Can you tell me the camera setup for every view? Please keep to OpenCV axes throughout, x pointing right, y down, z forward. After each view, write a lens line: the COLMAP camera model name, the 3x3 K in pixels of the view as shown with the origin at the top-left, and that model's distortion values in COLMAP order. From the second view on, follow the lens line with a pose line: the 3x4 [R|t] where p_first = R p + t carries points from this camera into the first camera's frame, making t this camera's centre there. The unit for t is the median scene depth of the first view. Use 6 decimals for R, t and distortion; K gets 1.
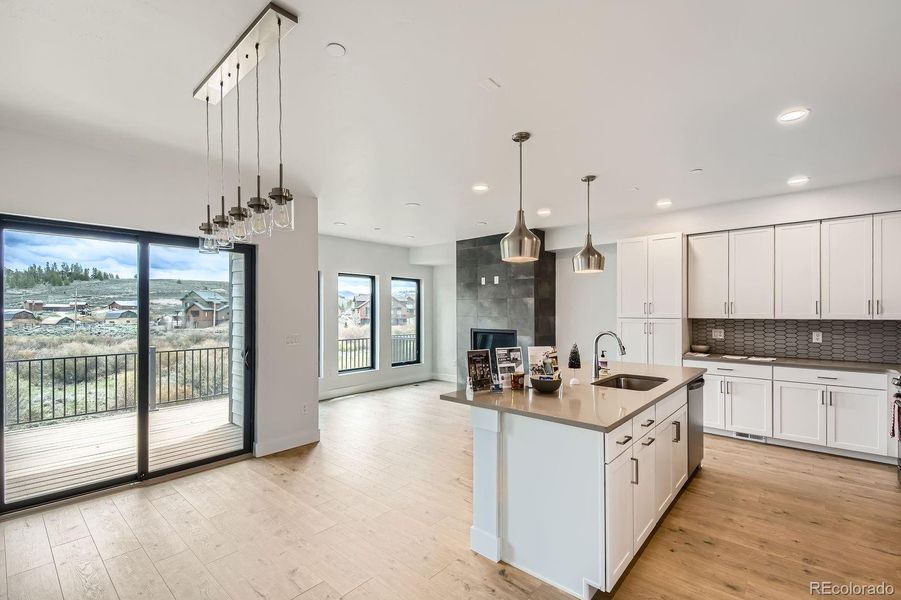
lens RADIAL K [[402.4, 0, 449.6], [0, 402.4, 311.4], [0, 0, 1]] dist [0.023570, -0.000478]
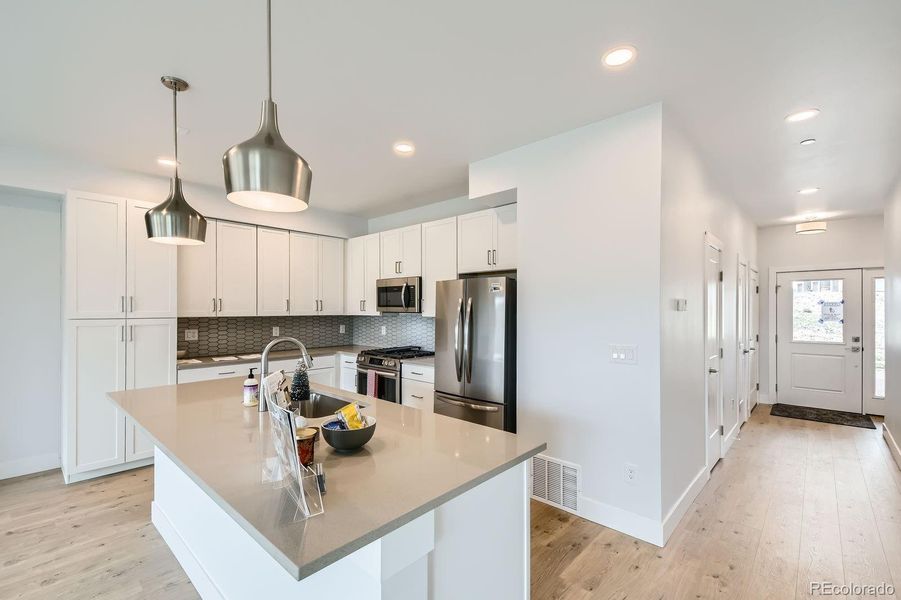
lens RADIAL K [[398.3, 0, 432.2], [0, 398.3, 309.4], [0, 0, 1]] dist [-0.000122, -0.000178]
pose [[0.039097, -0.000196, 0.999235, -0.192077], [-0.000589, 1.000000, 0.000220, 0.000493], [-0.999235, -0.000597, 0.039097, 0.516867]]
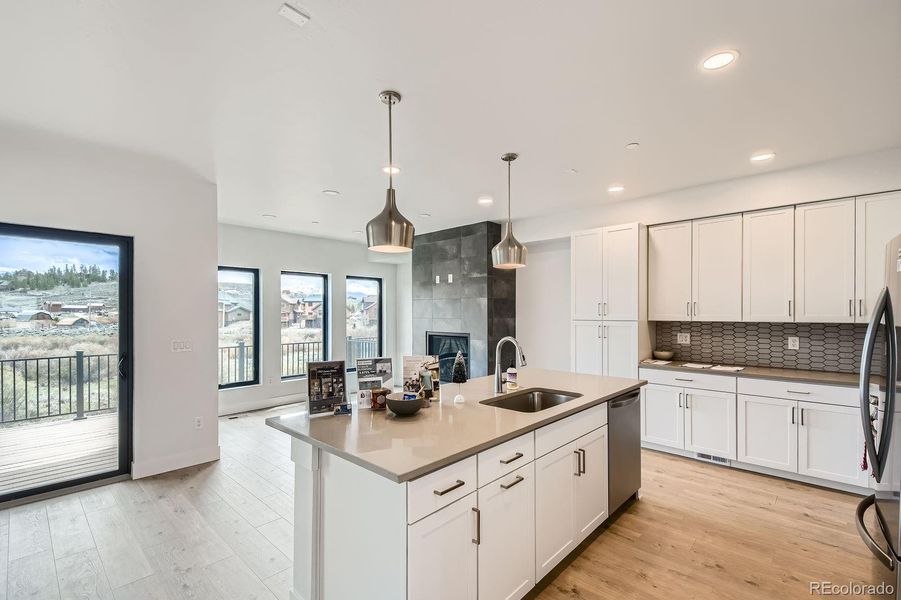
lens RADIAL K [[404.4, 0, 448.6], [0, 404.4, 313.5], [0, 0, 1]] dist [0.026825, 0.000176]
pose [[0.999479, 0.000278, -0.032274, 0.207929], [-0.000196, 0.999997, 0.002550, -0.000915], [0.032275, -0.002543, 0.999476, 0.119560]]
